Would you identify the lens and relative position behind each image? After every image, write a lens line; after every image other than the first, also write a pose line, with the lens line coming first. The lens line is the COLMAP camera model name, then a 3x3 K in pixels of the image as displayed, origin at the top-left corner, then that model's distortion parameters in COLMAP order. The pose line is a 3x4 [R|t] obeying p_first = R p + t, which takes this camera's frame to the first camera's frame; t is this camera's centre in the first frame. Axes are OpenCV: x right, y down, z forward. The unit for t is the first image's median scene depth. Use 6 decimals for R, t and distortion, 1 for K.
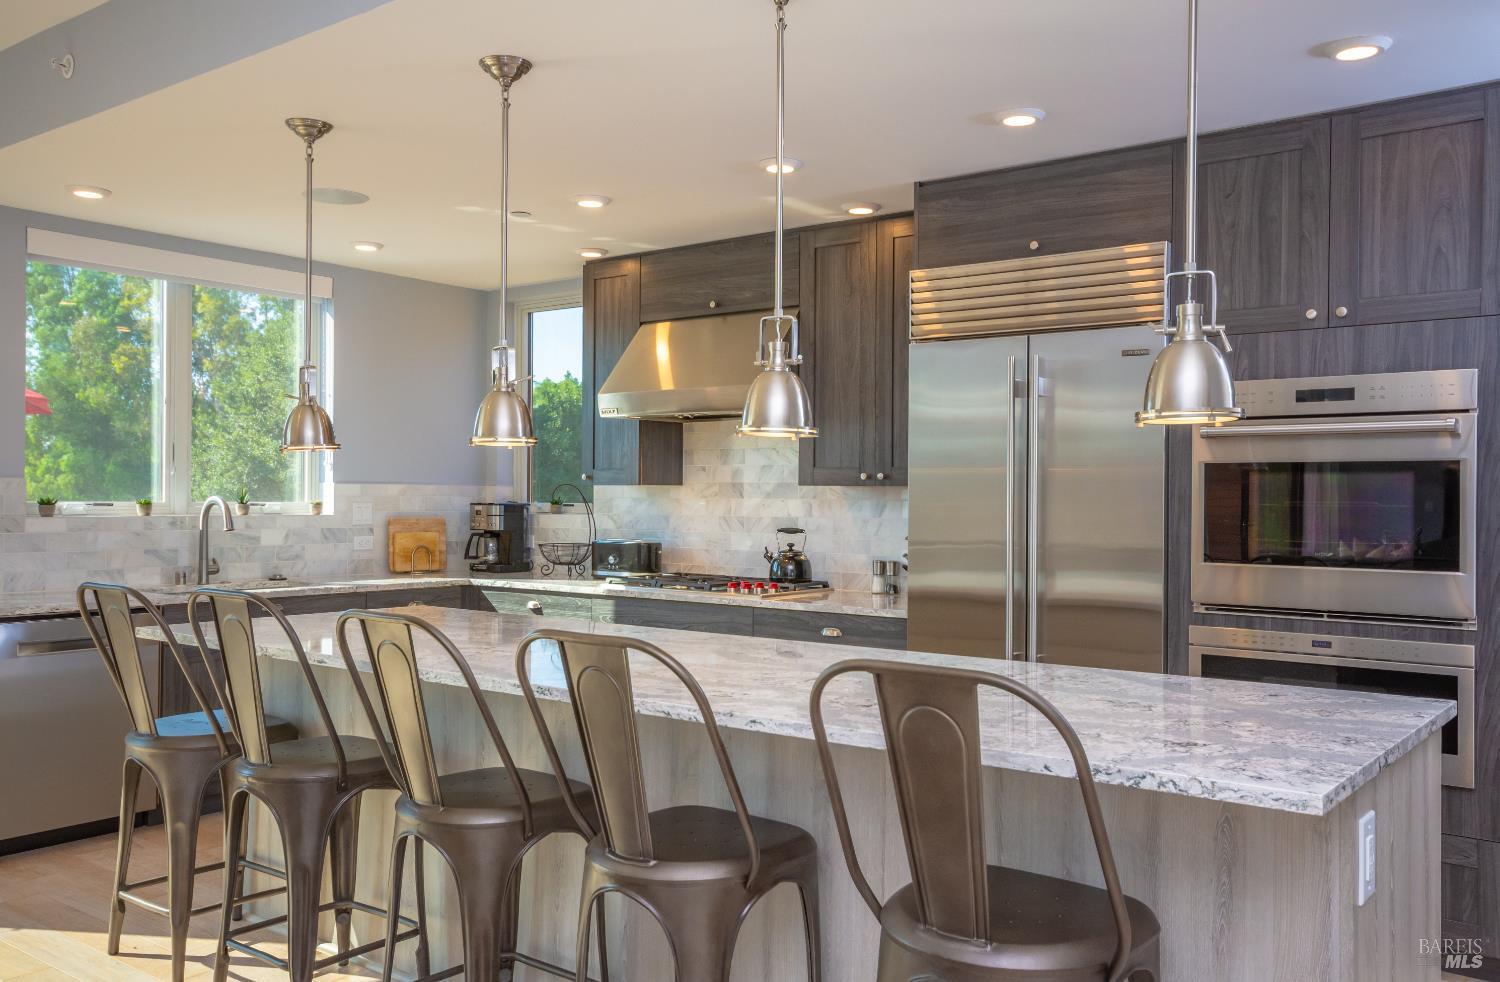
lens RADIAL K [[1203.9, 0, 750.0], [0, 1203.9, 491.0], [0, 0, 1]] dist [0.002859, 0.003371]
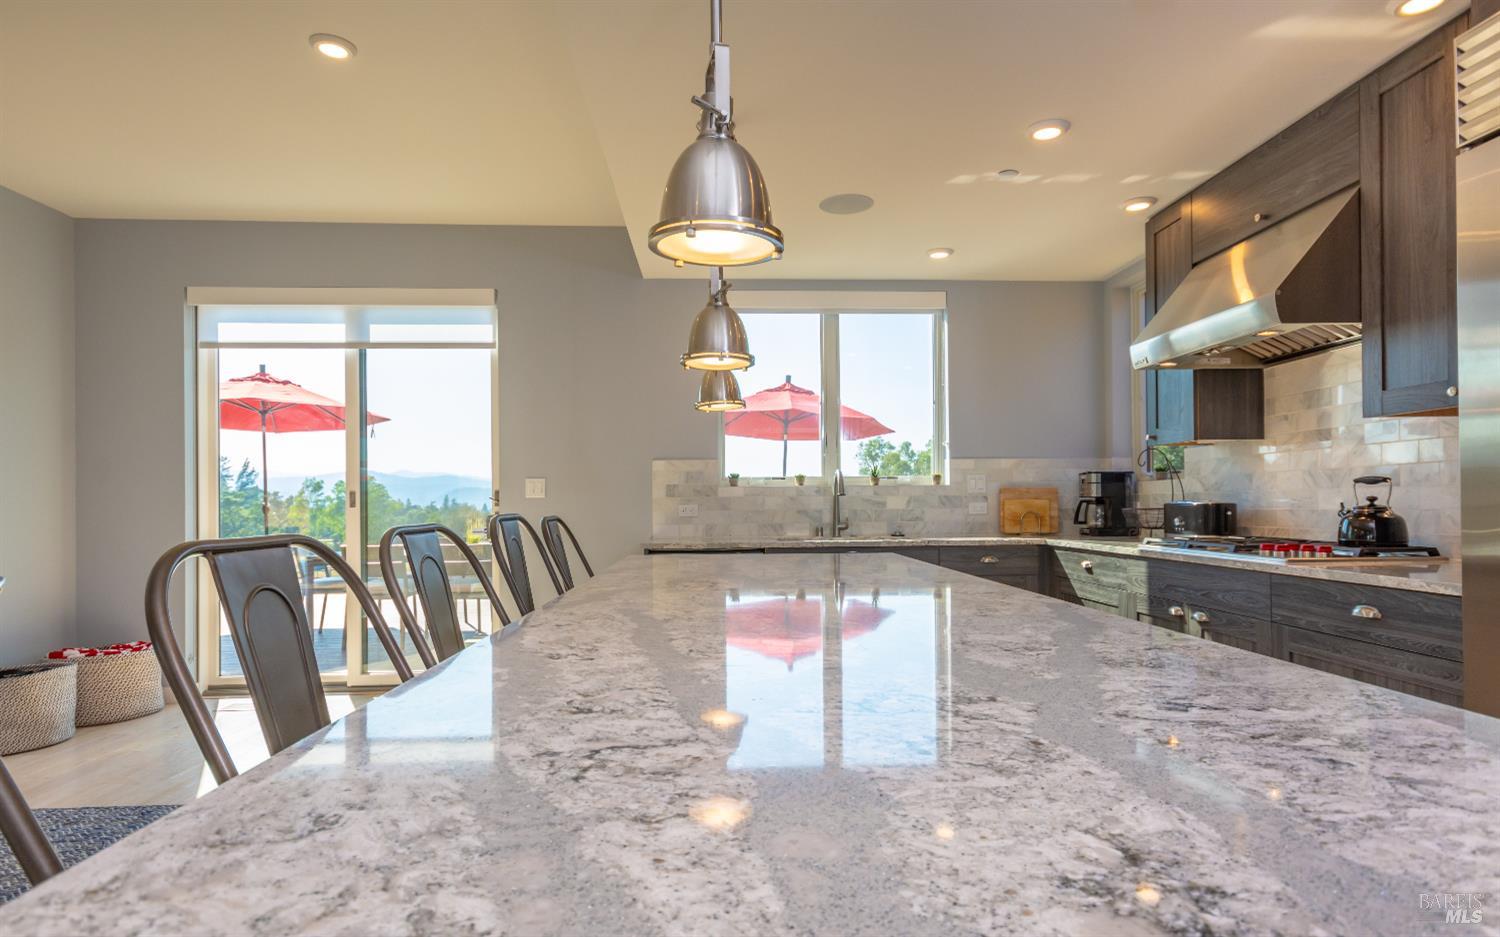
lens RADIAL K [[815.6, 0, 755.4], [0, 815.6, 491.8], [0, 0, 1]] dist [0.023557, 0.001005]
pose [[0.659386, -0.022392, -0.751471, 0.154718], [0.017451, 0.999743, -0.014477, 0.037267], [0.751602, -0.003568, 0.659607, 0.322039]]
